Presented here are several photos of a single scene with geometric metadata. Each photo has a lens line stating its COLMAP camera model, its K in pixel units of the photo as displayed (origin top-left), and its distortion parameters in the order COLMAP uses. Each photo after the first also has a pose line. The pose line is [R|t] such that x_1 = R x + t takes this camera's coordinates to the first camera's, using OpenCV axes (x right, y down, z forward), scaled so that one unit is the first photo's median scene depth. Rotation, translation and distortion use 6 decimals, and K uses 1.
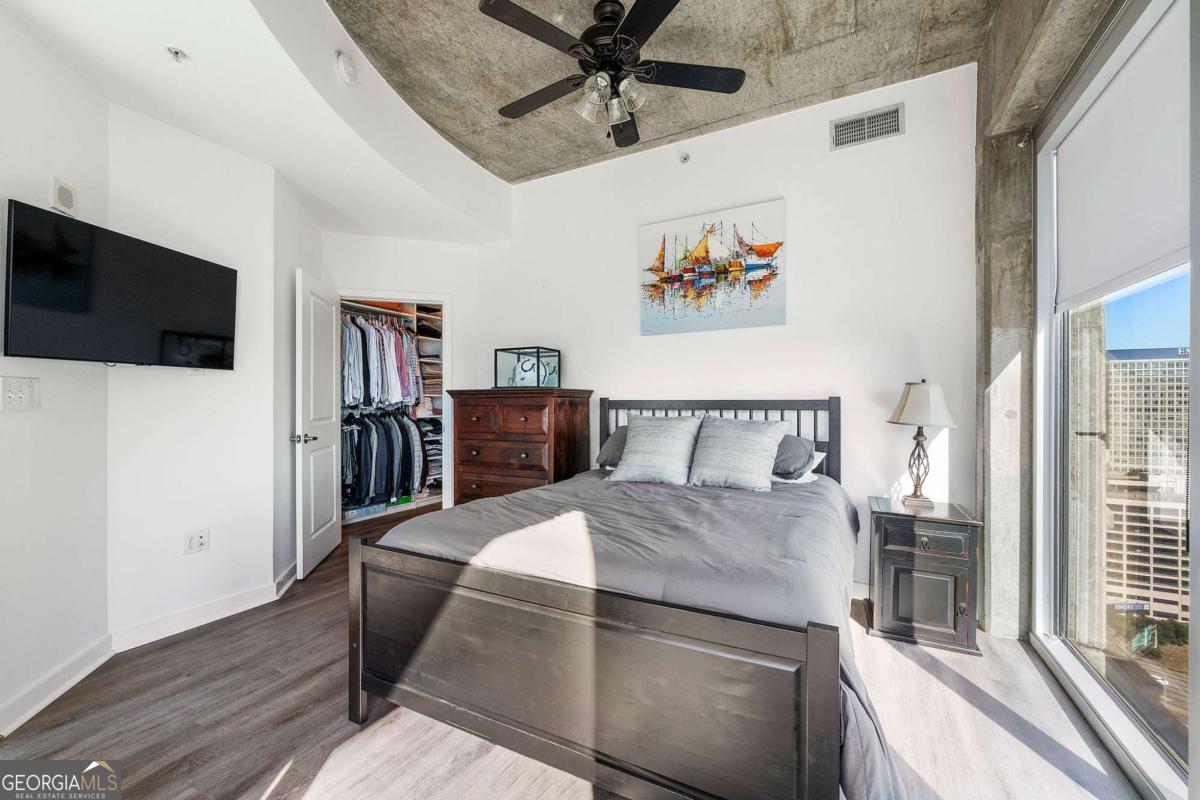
lens RADIAL K [[480.3, 0, 597.8], [0, 480.3, 402.1], [0, 0, 1]] dist [-0.000096, 0.000093]
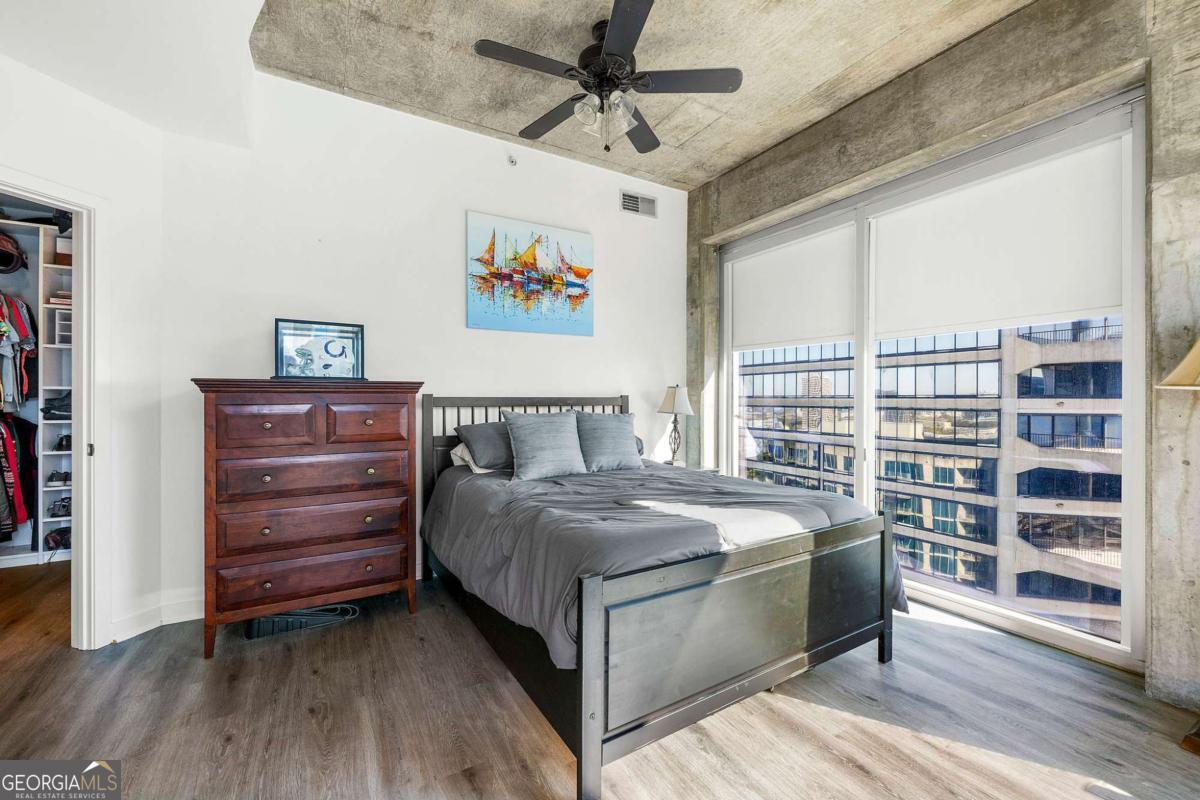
lens RADIAL K [[480.3, 0, 595.3], [0, 480.3, 401.1], [0, 0, 1]] dist [-0.000096, 0.000093]
pose [[0.524651, -0.002763, 0.851313, -0.617049], [-0.000401, 0.999994, 0.003492, 0.000783], [-0.851317, -0.002173, 0.524647, 0.319310]]
